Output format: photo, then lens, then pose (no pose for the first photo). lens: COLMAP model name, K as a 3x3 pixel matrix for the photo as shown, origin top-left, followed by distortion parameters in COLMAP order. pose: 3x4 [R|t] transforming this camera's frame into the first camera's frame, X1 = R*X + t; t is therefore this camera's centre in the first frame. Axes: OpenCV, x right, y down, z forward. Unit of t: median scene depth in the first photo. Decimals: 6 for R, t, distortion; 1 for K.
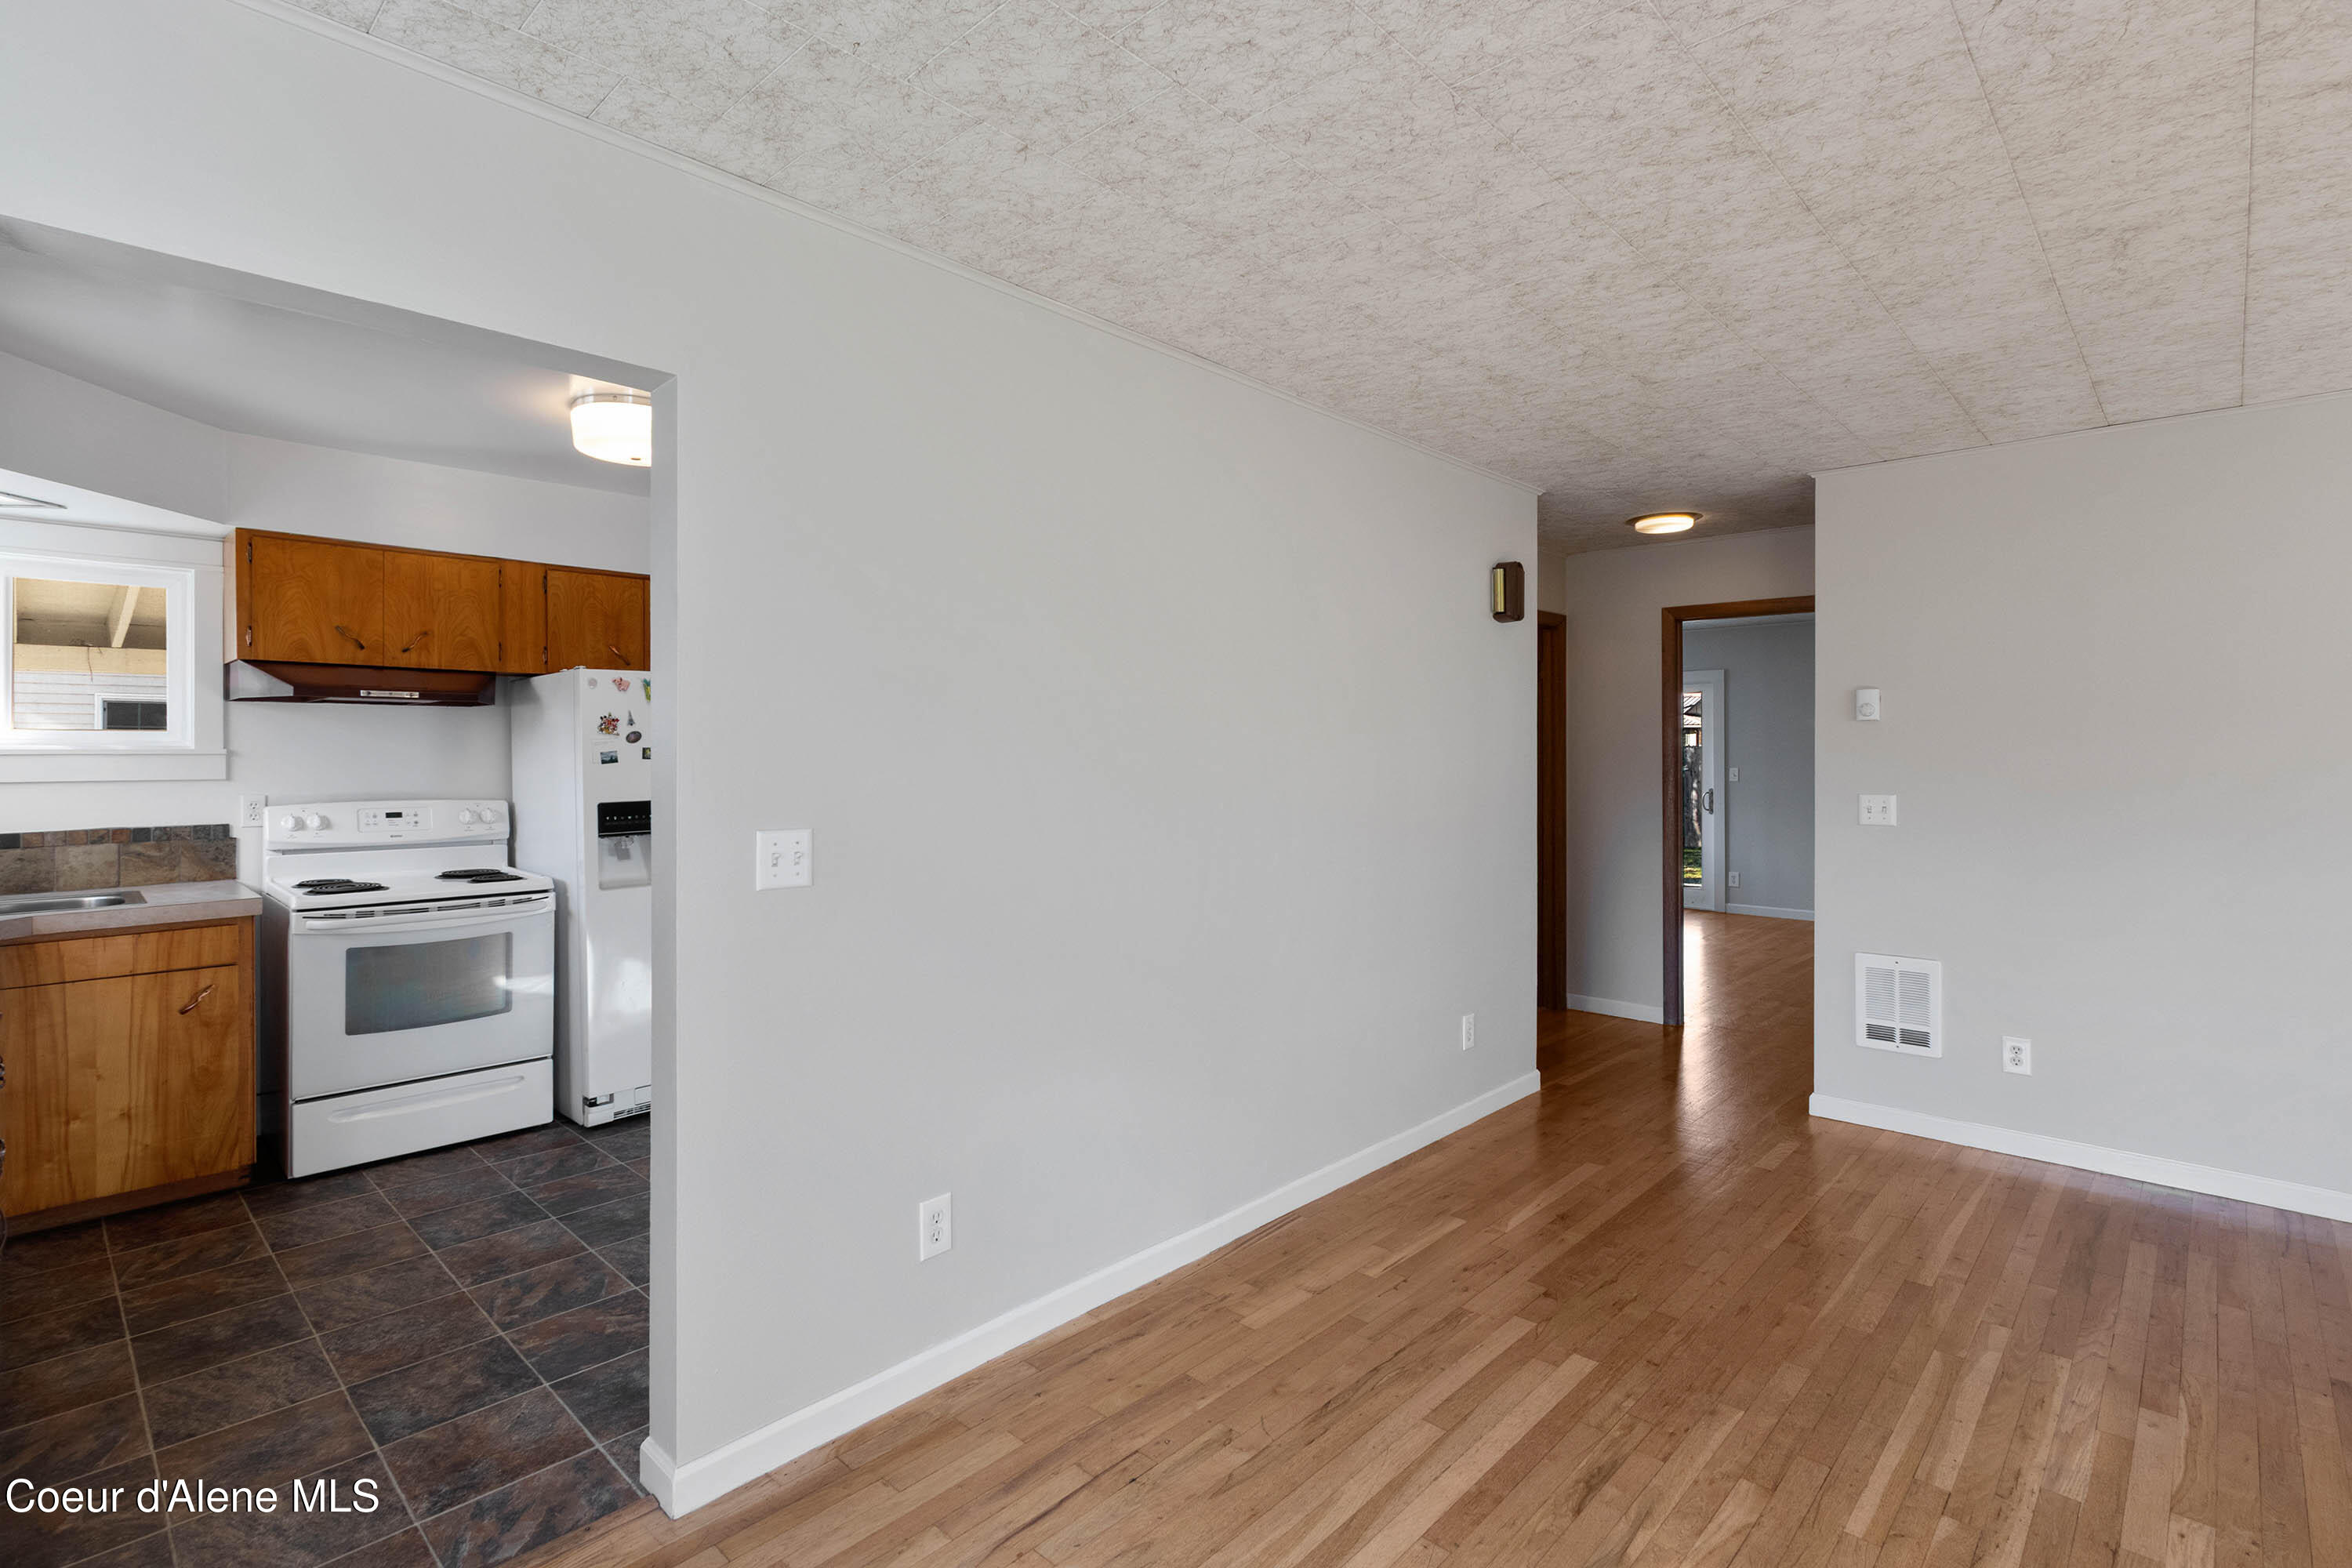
lens RADIAL K [[1111.8, 0, 1177.6], [0, 1111.8, 753.1], [0, 0, 1]] dist [-0.001051, -0.001932]
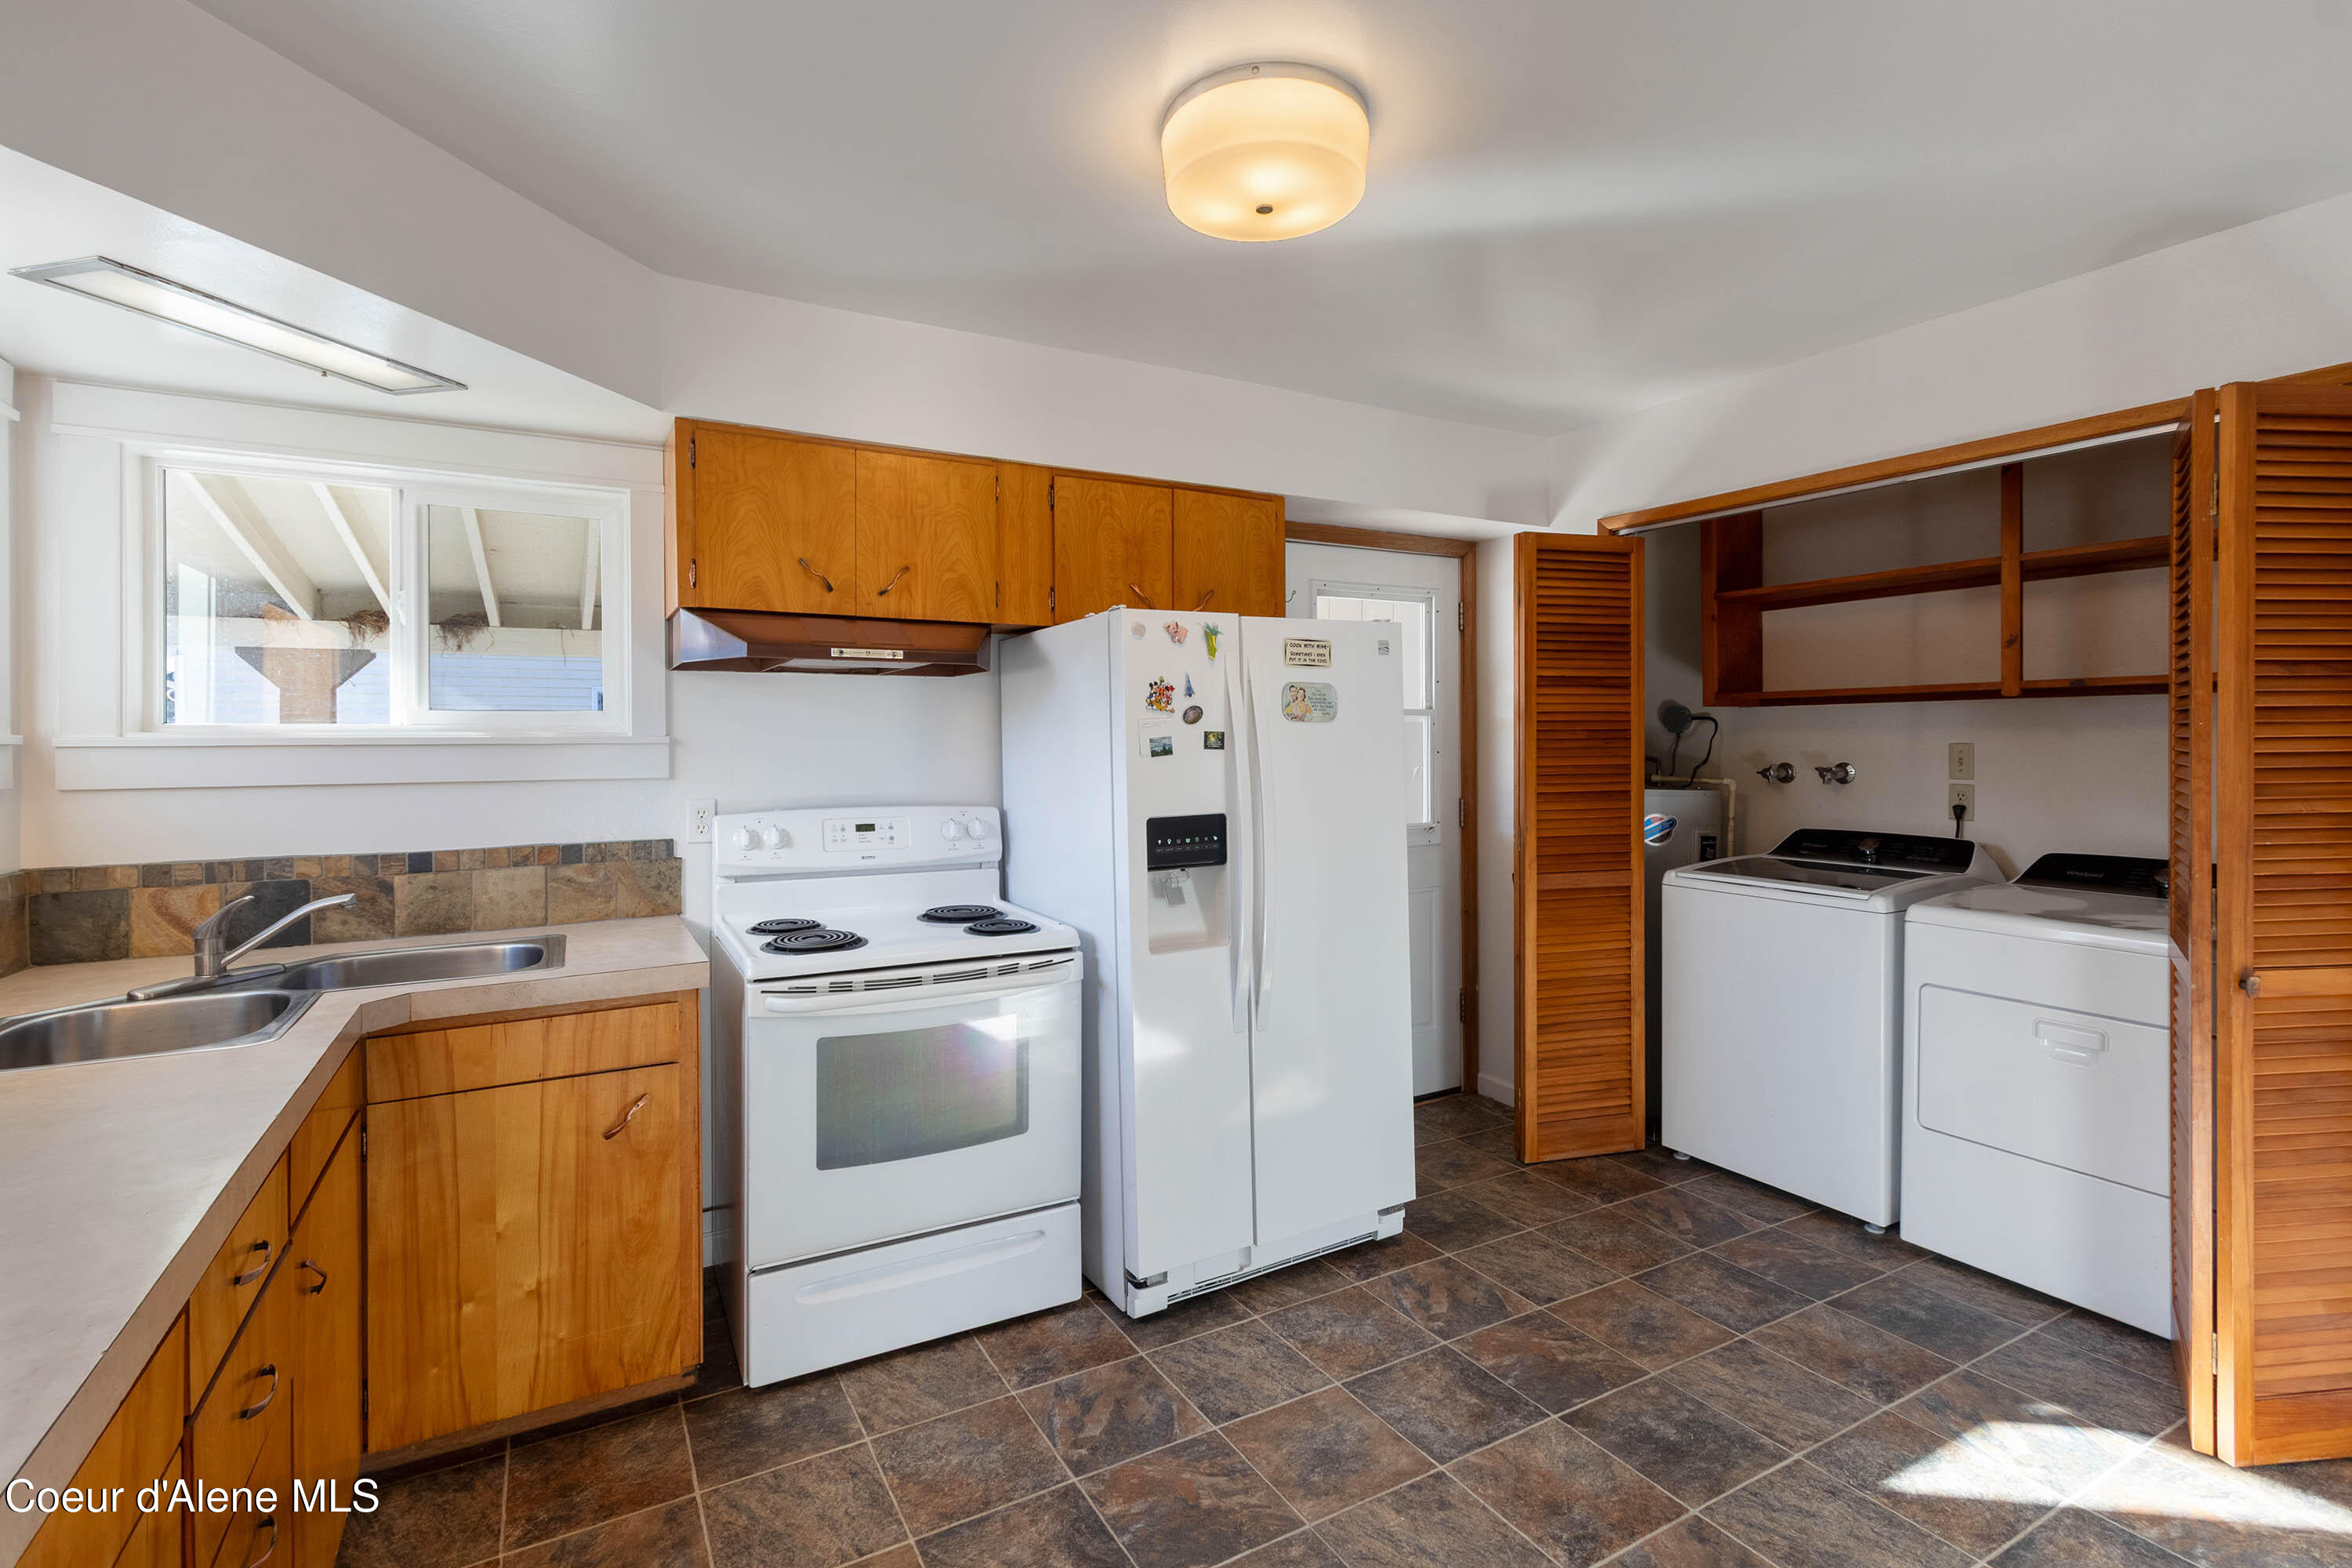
lens RADIAL K [[1086.7, 0, 1163.8], [0, 1086.7, 749.0], [0, 0, 1]] dist [-0.000119, -0.000380]
pose [[0.954252, -0.000945, -0.299003, -0.345658], [0.002787, 0.999980, 0.005734, 0.001705], [0.298992, -0.006305, 0.954235, 0.430693]]
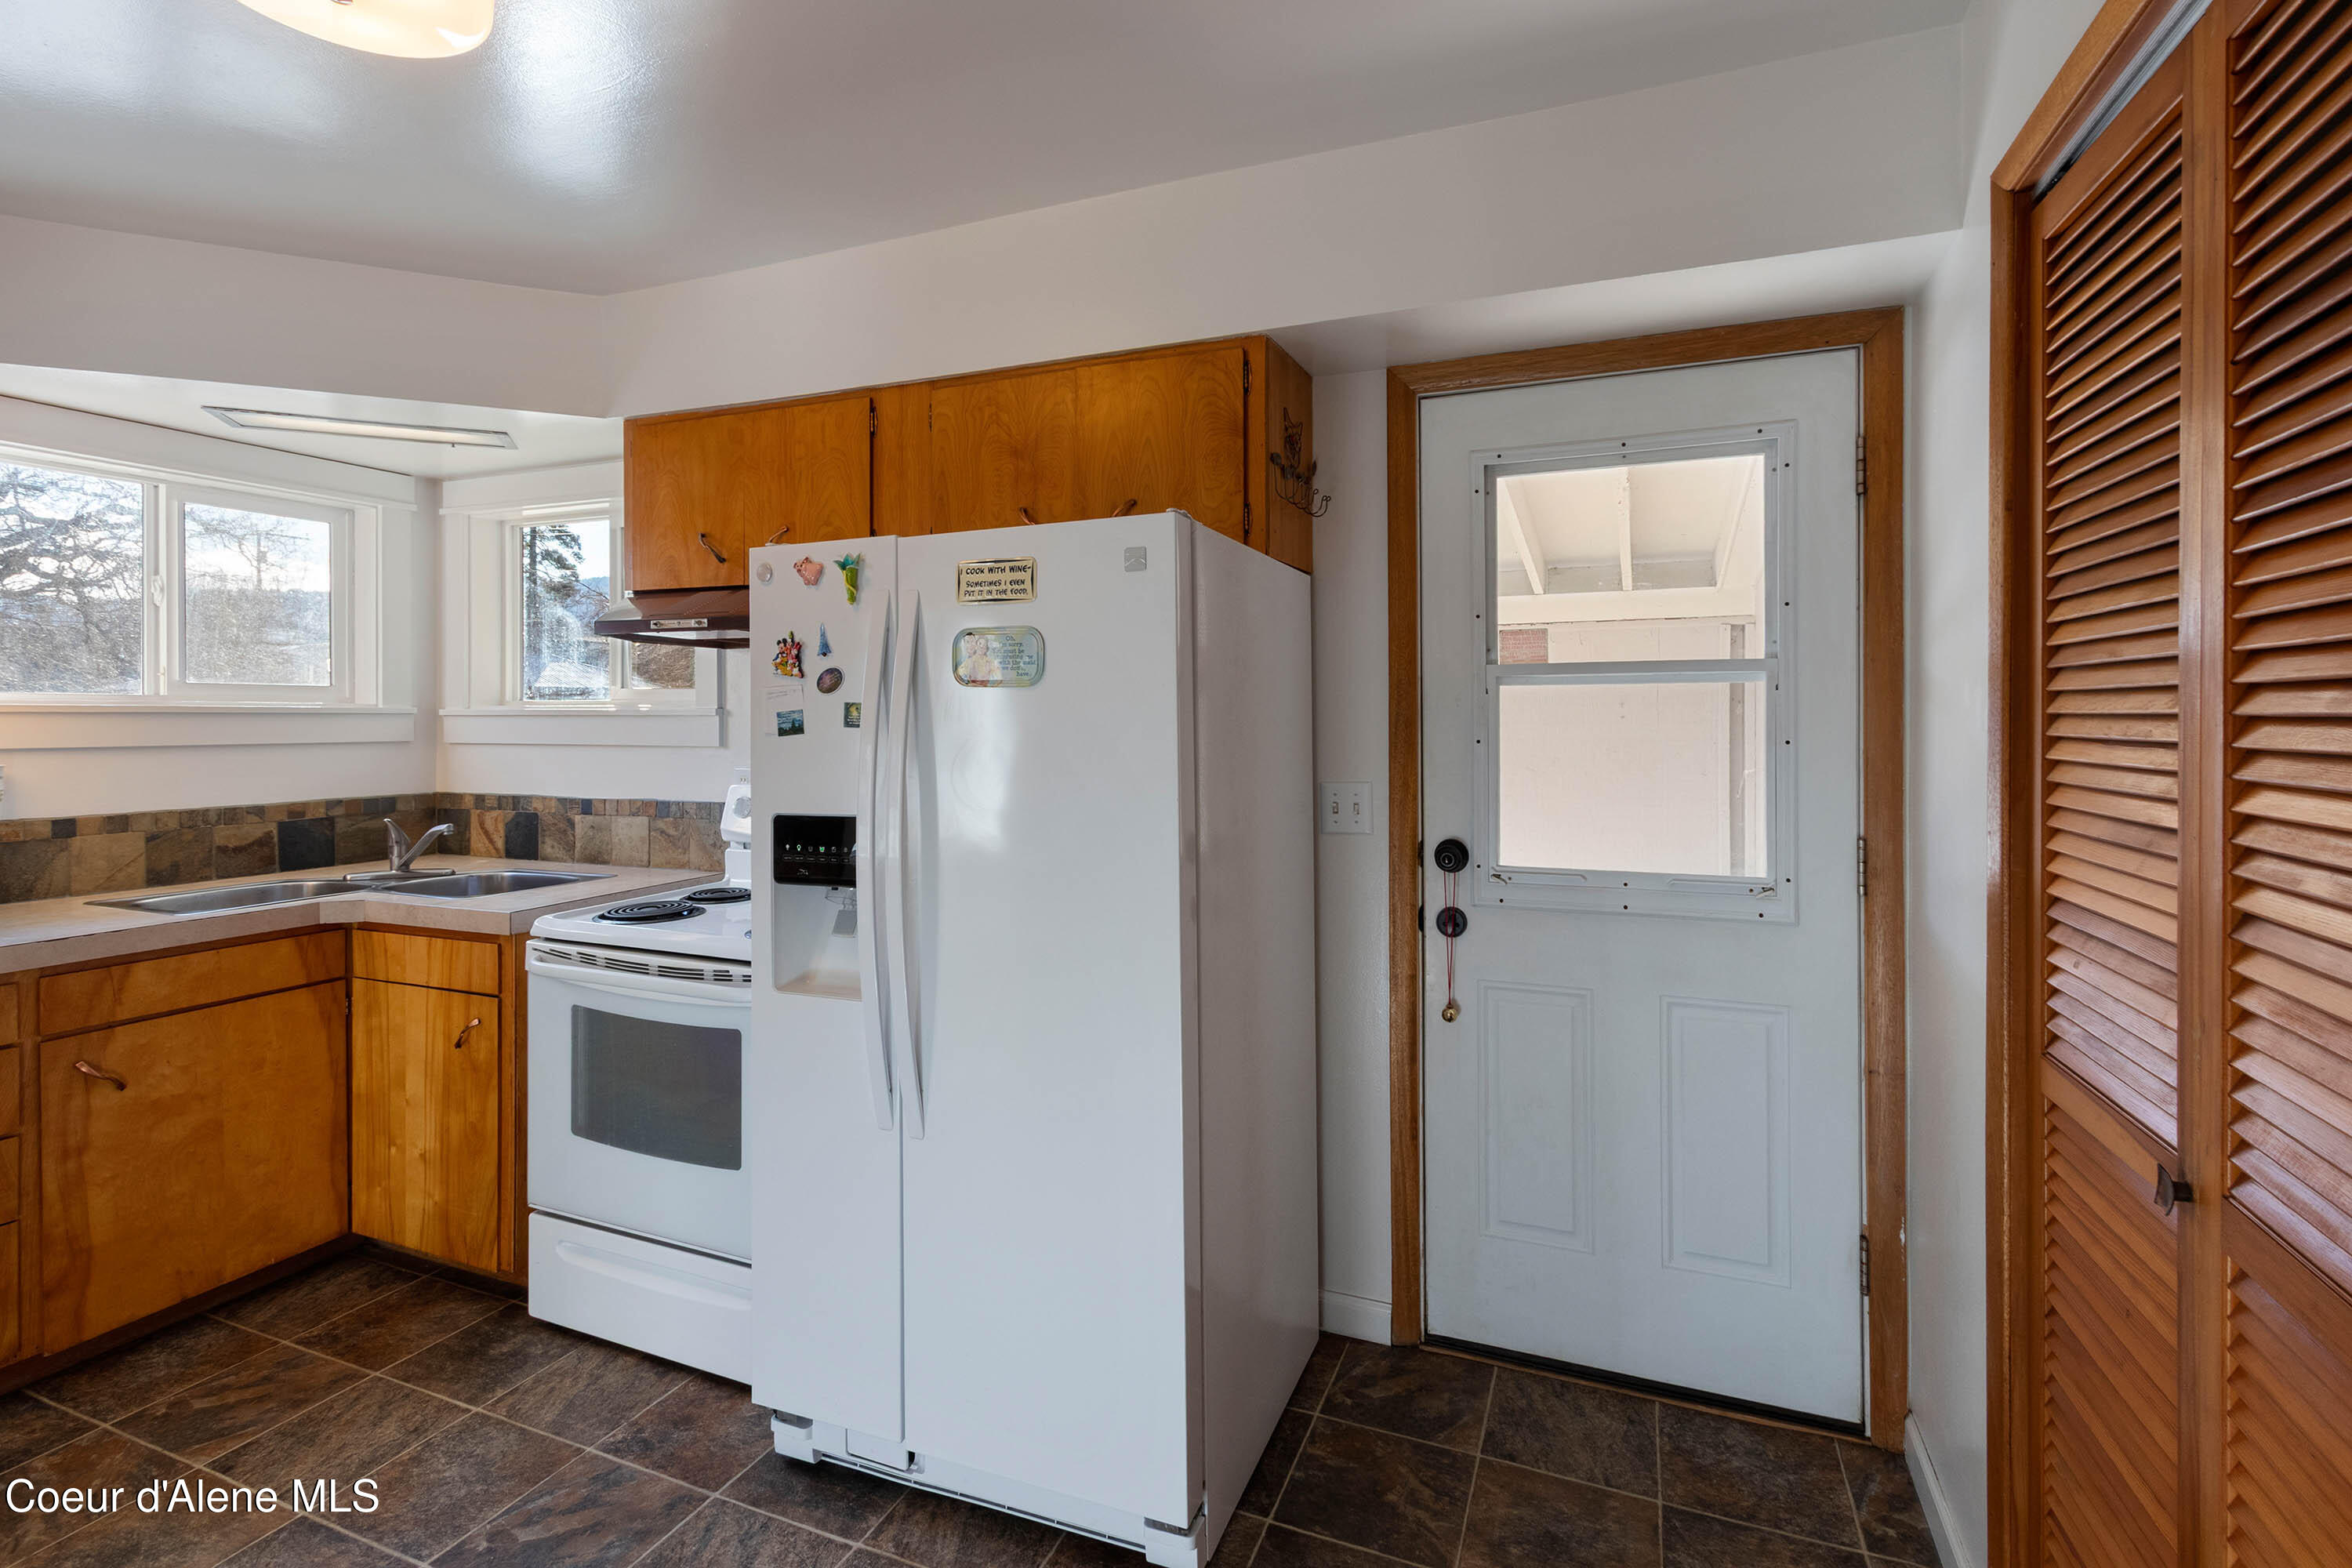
lens RADIAL K [[1112.8, 0, 1176.8], [0, 1112.8, 717.9], [0, 0, 1]] dist [-0.001484, -0.000619]
pose [[0.355101, 0.004203, -0.934818, 0.007692], [-0.004003, 0.999988, 0.002975, -0.000512], [0.934819, 0.002685, 0.355114, 1.055368]]
